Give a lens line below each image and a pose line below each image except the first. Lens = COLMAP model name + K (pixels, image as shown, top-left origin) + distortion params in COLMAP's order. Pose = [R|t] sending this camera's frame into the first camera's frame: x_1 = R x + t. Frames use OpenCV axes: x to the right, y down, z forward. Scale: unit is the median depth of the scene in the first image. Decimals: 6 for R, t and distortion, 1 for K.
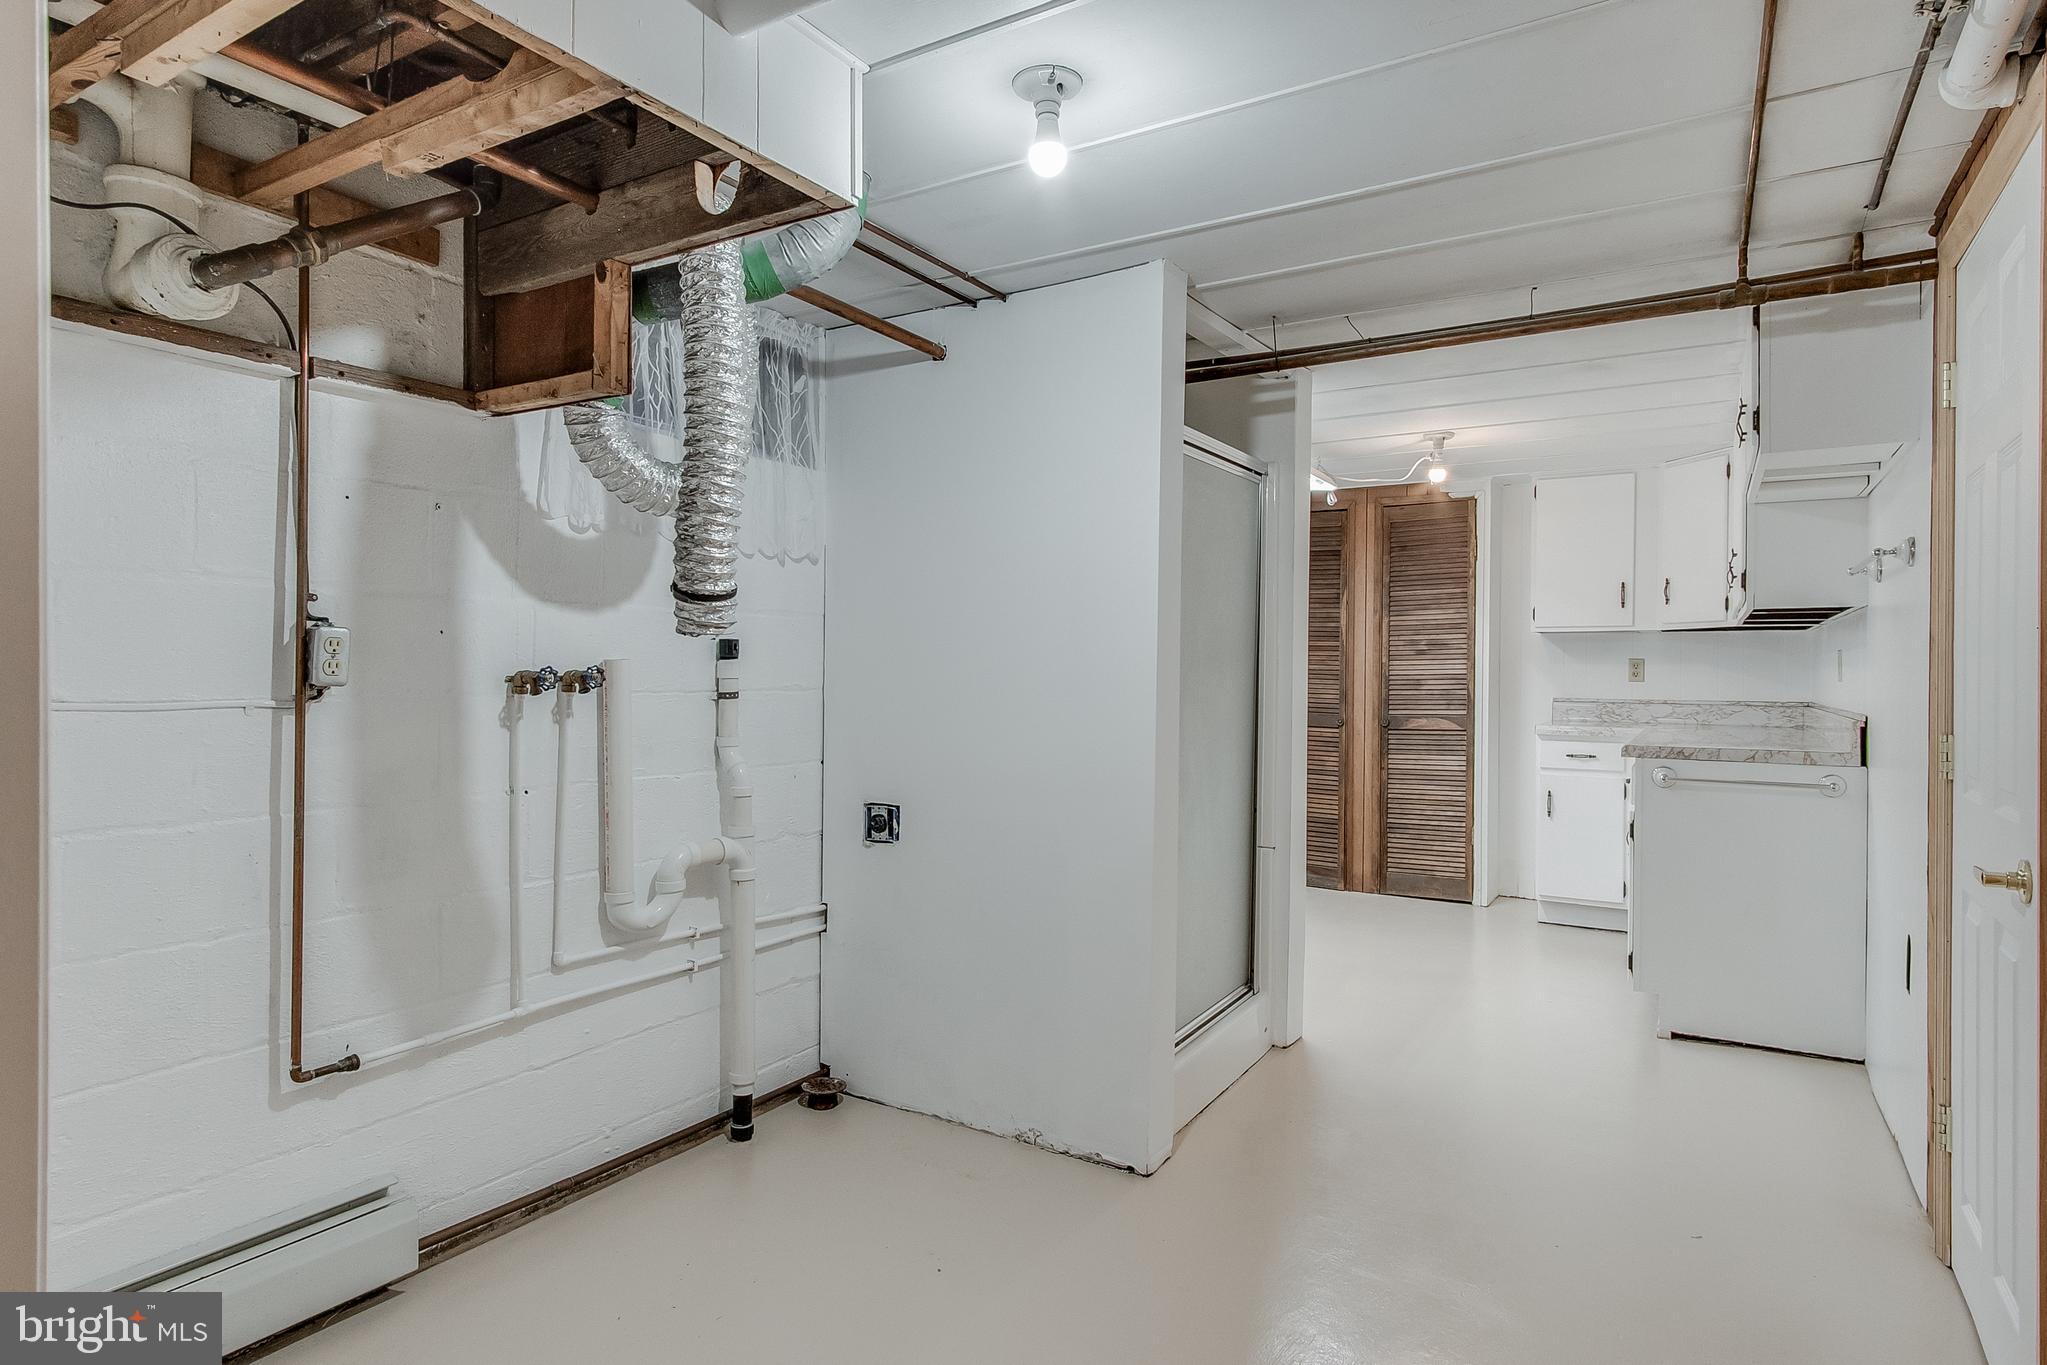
lens RADIAL K [[1099.5, 0, 1028.0], [0, 1099.5, 676.5], [0, 0, 1]] dist [0.002302, -0.001354]
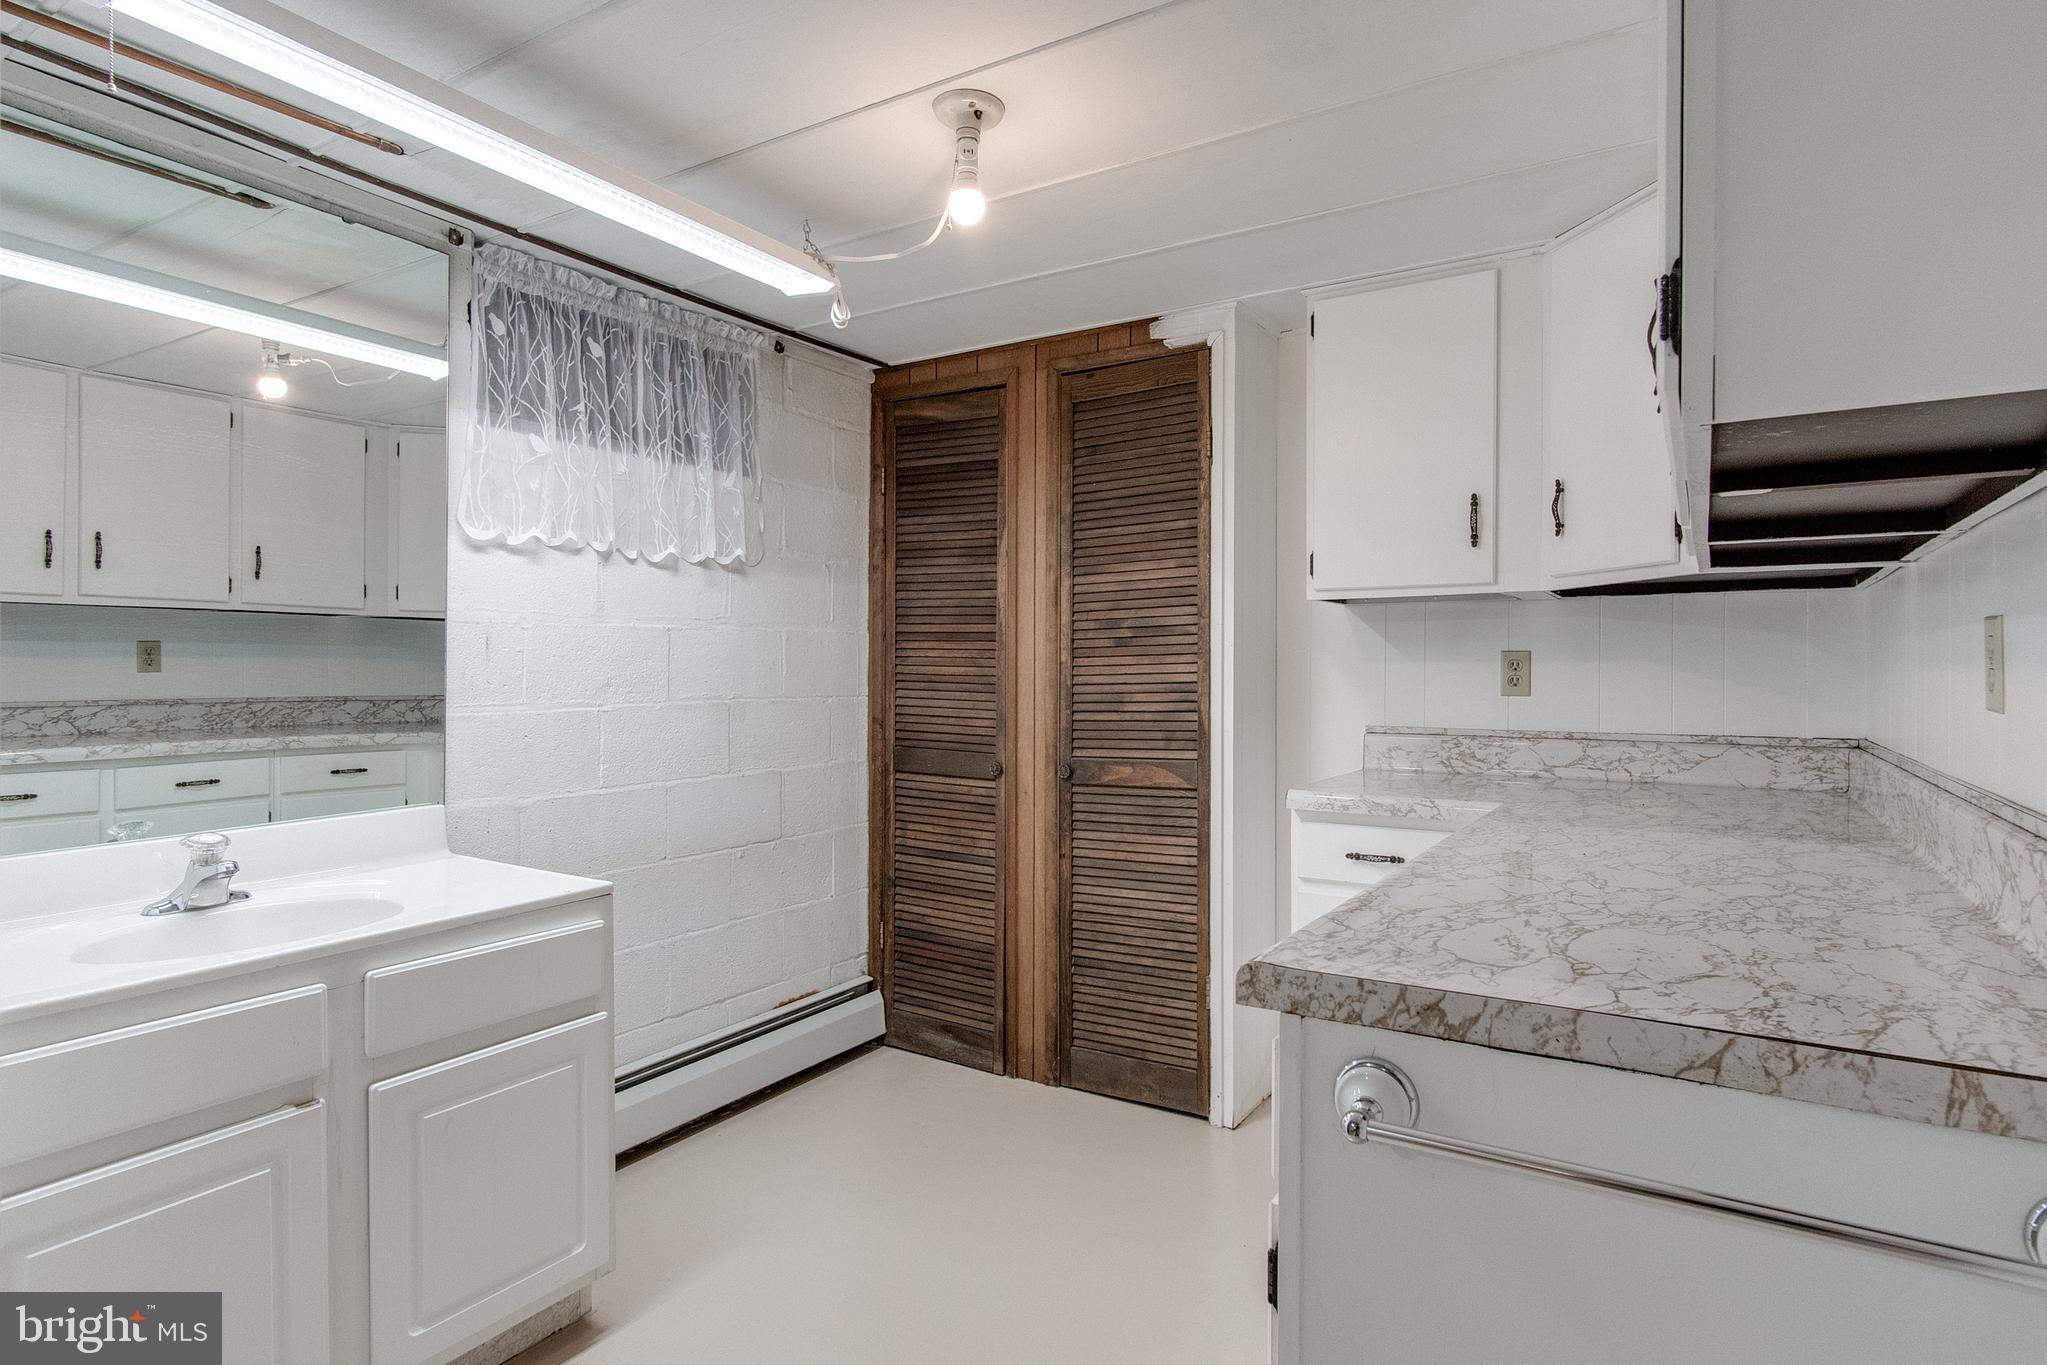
lens RADIAL K [[1099.5, 0, 1021.0], [0, 1099.5, 680.8], [0, 0, 1]] dist [0.002302, -0.001354]
pose [[0.999963, -0.006400, -0.005692, 0.314860], [0.006413, 0.999977, 0.002356, -0.004795], [0.005677, -0.002392, 0.999981, 0.470026]]
